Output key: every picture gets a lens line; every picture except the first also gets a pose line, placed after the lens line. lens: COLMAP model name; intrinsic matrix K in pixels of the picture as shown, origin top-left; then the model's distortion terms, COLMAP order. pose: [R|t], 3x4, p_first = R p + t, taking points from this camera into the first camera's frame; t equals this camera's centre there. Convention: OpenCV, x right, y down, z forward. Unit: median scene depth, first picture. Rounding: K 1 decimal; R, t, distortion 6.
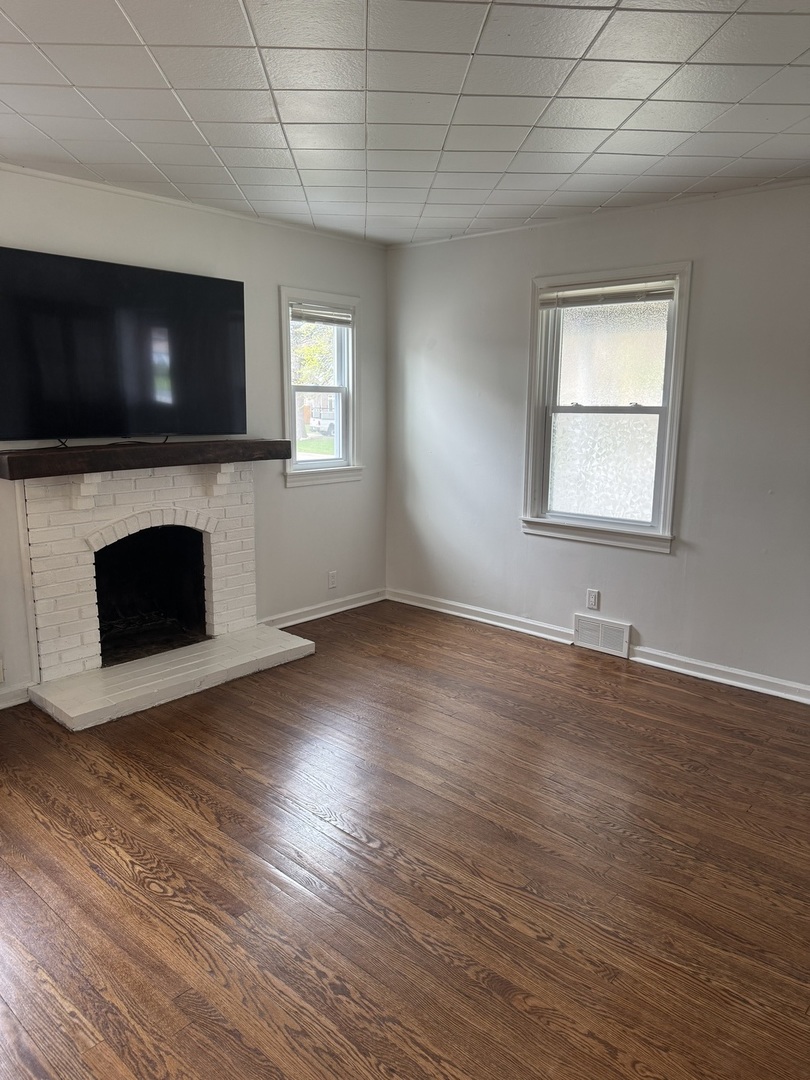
lens RADIAL K [[784.4, 0, 403.6], [0, 784.4, 557.7], [0, 0, 1]] dist [0.058563, -0.042981]
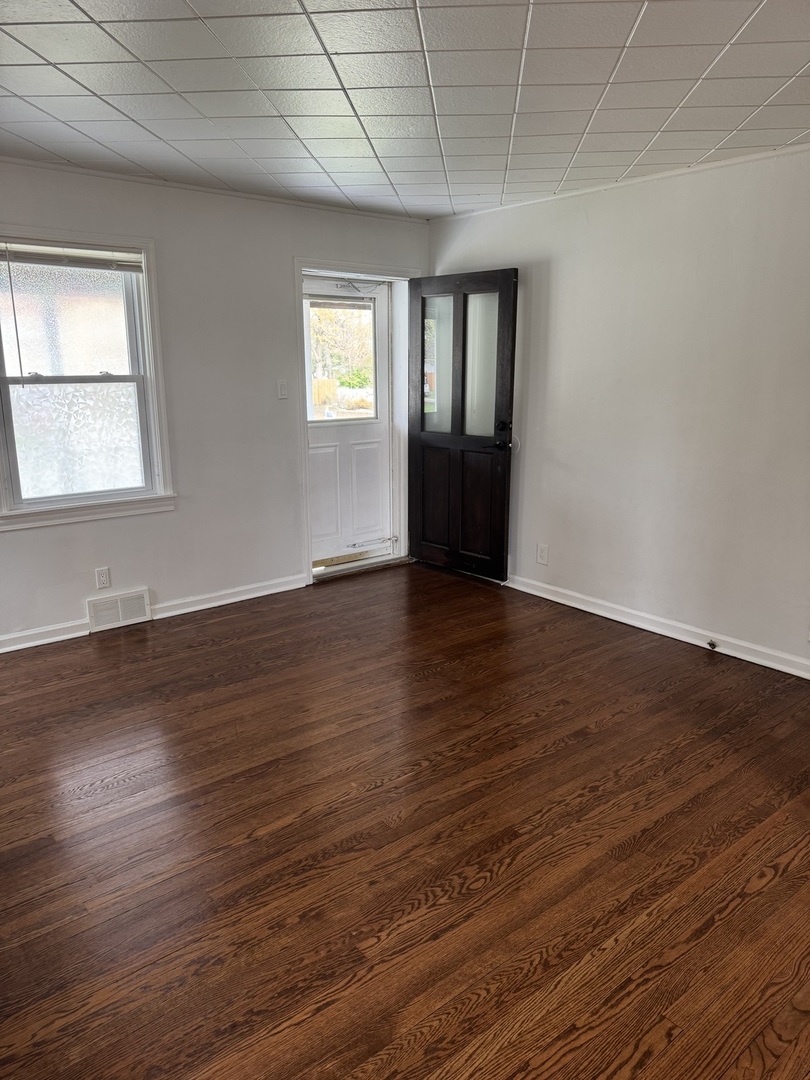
lens RADIAL K [[784.4, 0, 403.6], [0, 784.4, 557.7], [0, 0, 1]] dist [0.058563, -0.042981]
pose [[0.114575, -0.246874, 0.962250, -0.720395], [0.210989, 0.952578, 0.219270, -0.118263], [-0.970750, 0.177902, 0.161230, 0.542864]]
